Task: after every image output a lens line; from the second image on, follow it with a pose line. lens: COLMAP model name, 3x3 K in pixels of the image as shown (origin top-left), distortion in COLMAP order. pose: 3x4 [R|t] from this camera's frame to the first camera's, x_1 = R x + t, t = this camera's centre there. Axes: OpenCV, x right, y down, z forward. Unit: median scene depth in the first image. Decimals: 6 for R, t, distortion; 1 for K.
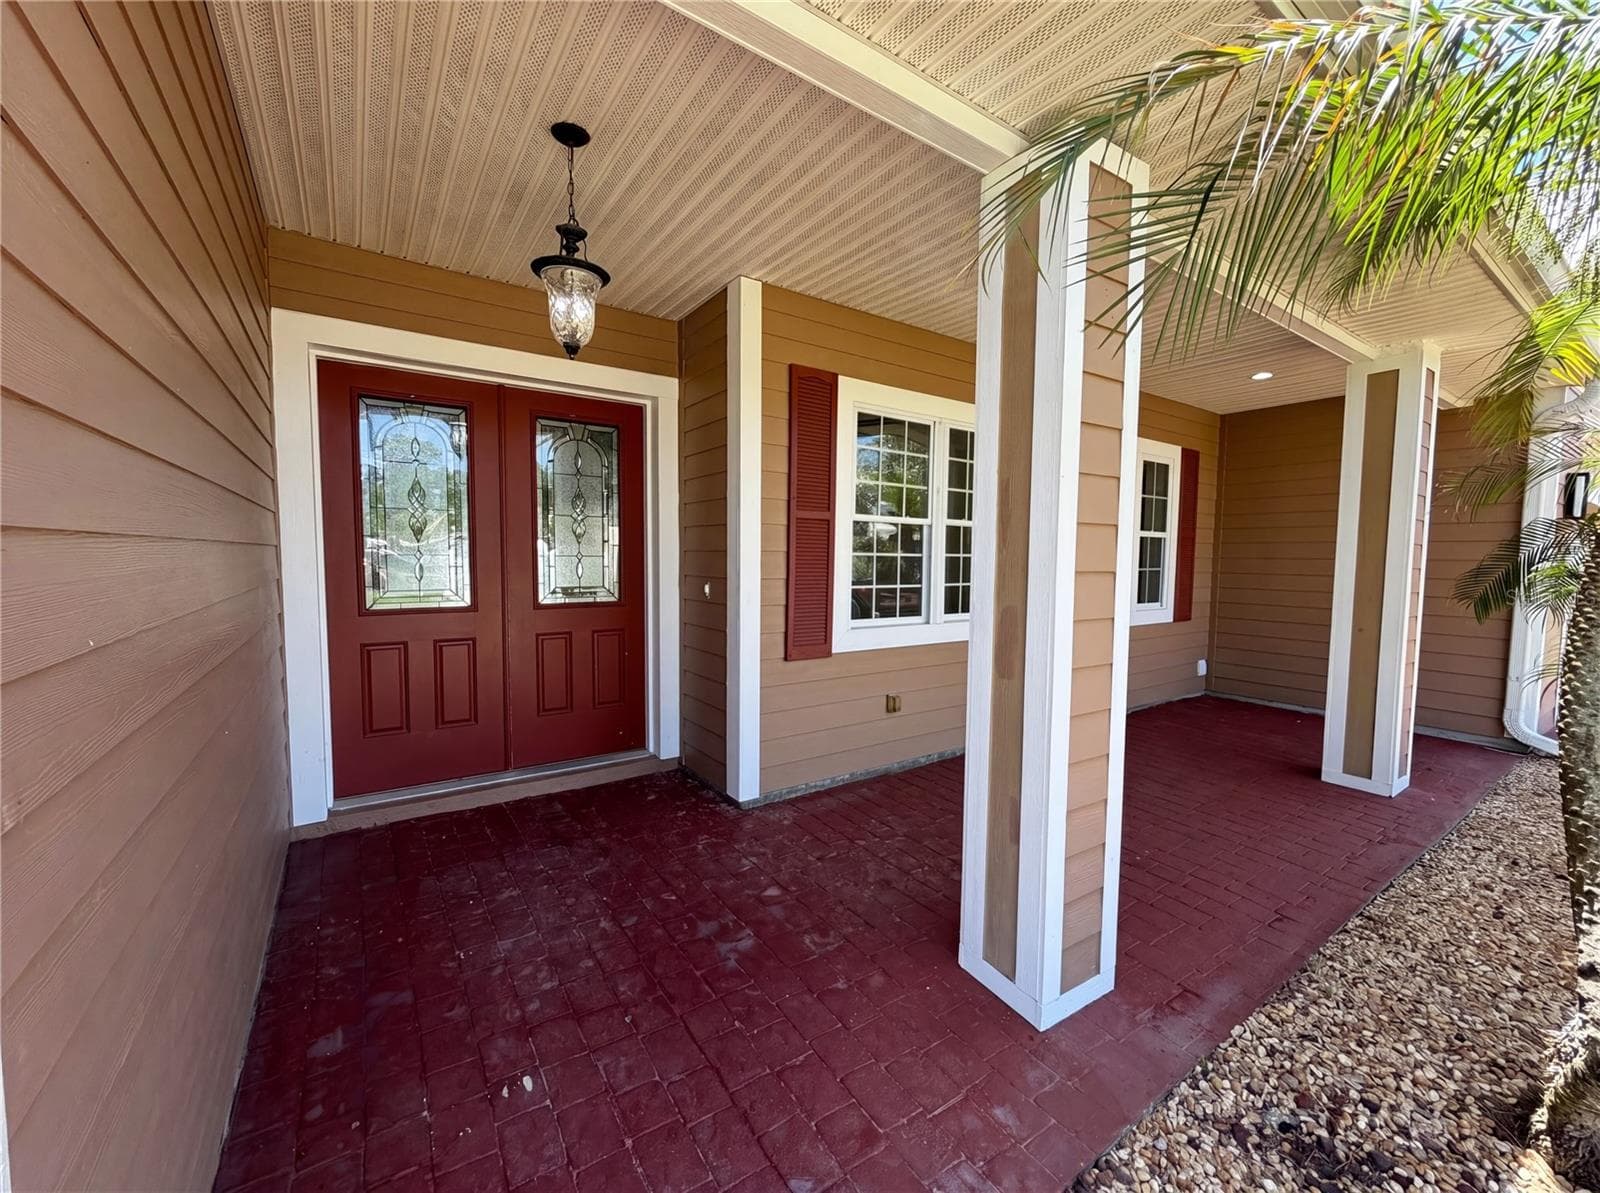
lens RADIAL K [[639.3, 0, 796.1], [0, 639.3, 594.7], [0, 0, 1]] dist [-0.002857, 0.000430]
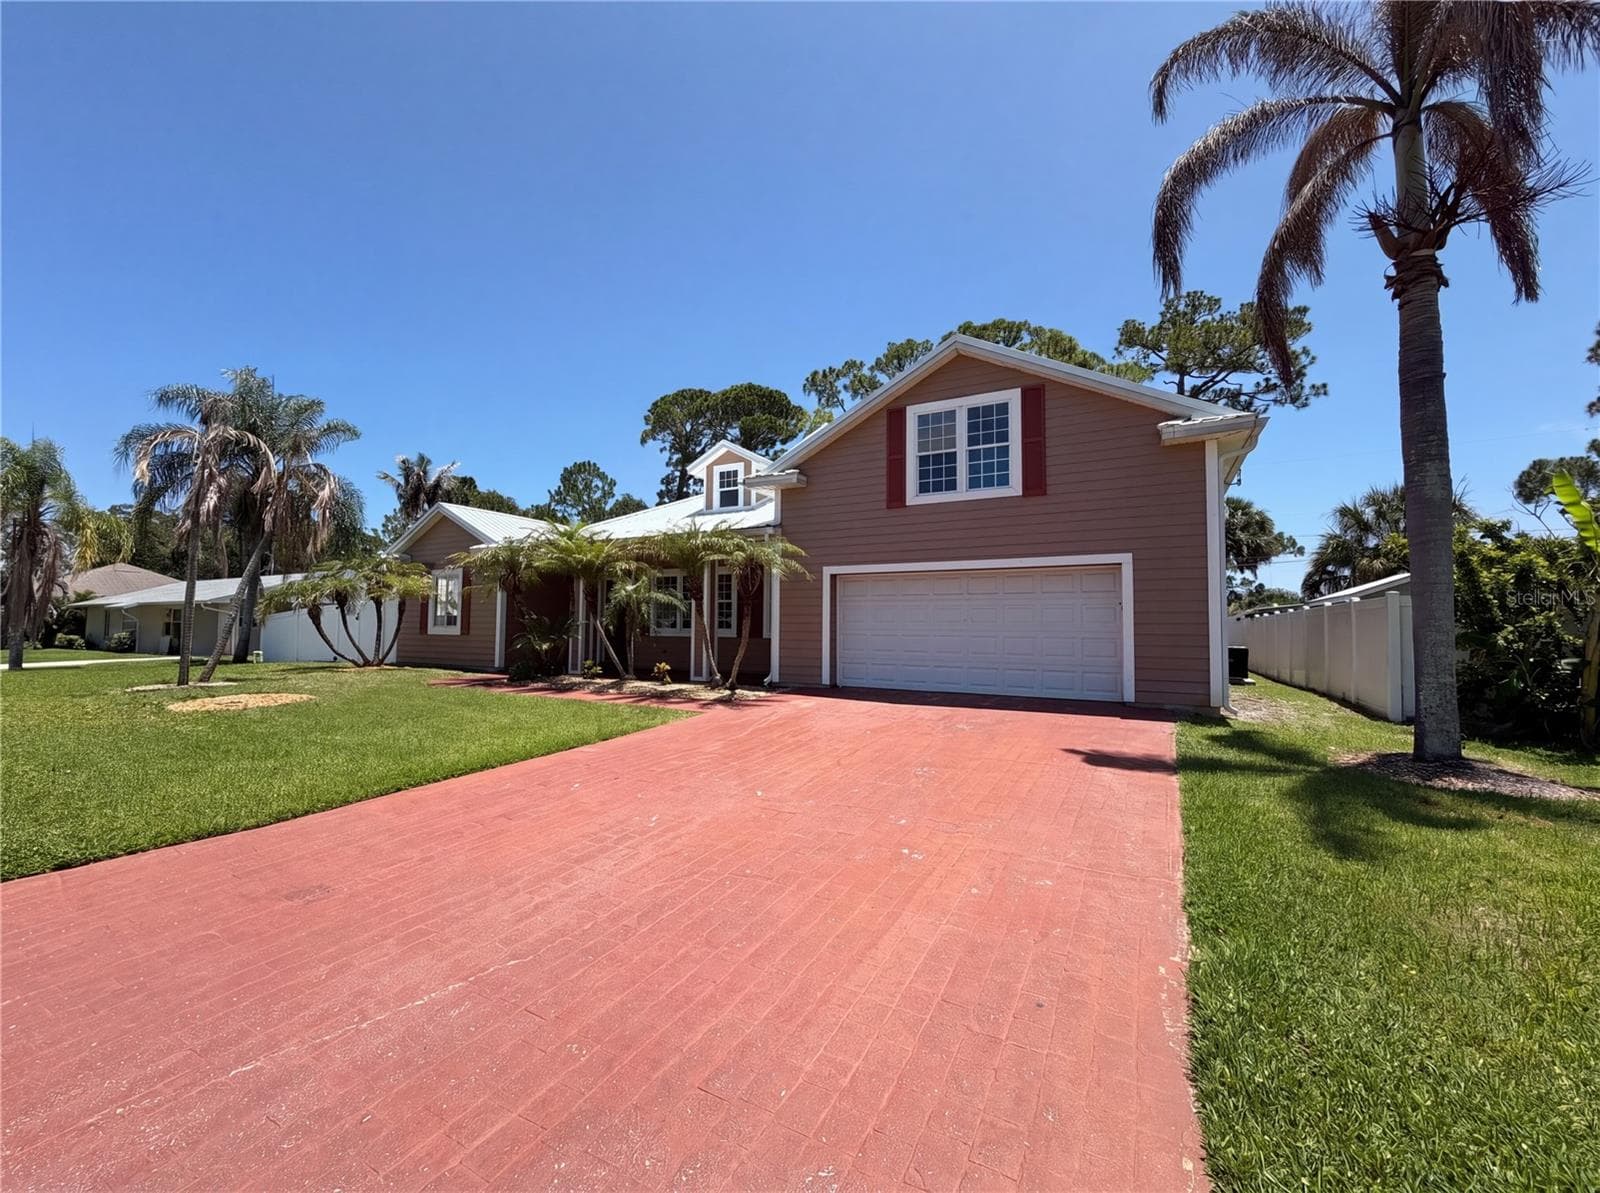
lens RADIAL K [[639.3, 0, 798.1], [0, 639.3, 601.5], [0, 0, 1]] dist [-0.002857, 0.000430]
pose [[0.443237, -0.051381, -0.894931, 2.175222], [-0.064723, 0.993916, -0.089120, 0.739720], [0.894065, 0.097424, 0.437215, -0.543817]]
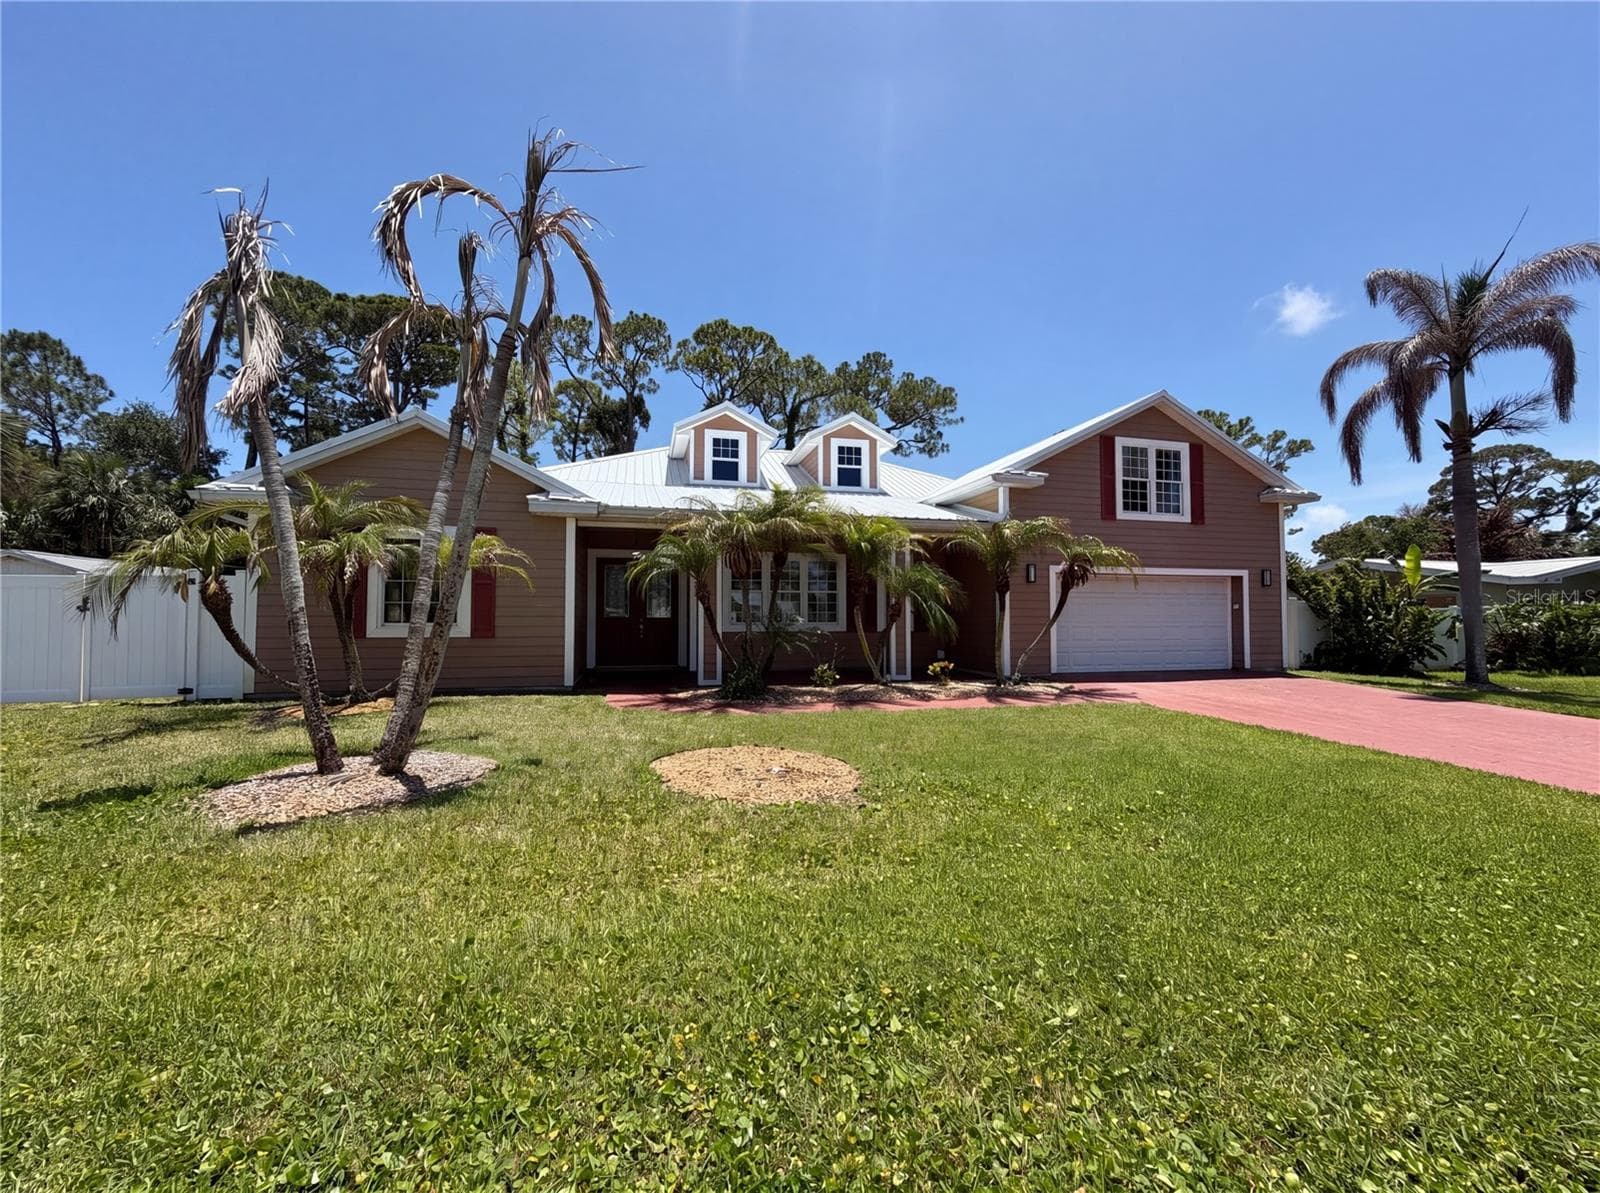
lens RADIAL K [[639.3, 0, 799.5], [0, 639.3, 594.0], [0, 0, 1]] dist [-0.002857, 0.000430]
pose [[0.942101, -0.024260, -0.334452, -0.375581], [-0.013207, 0.993921, -0.109299, 0.821538], [0.335070, 0.107388, 0.936053, -2.471769]]
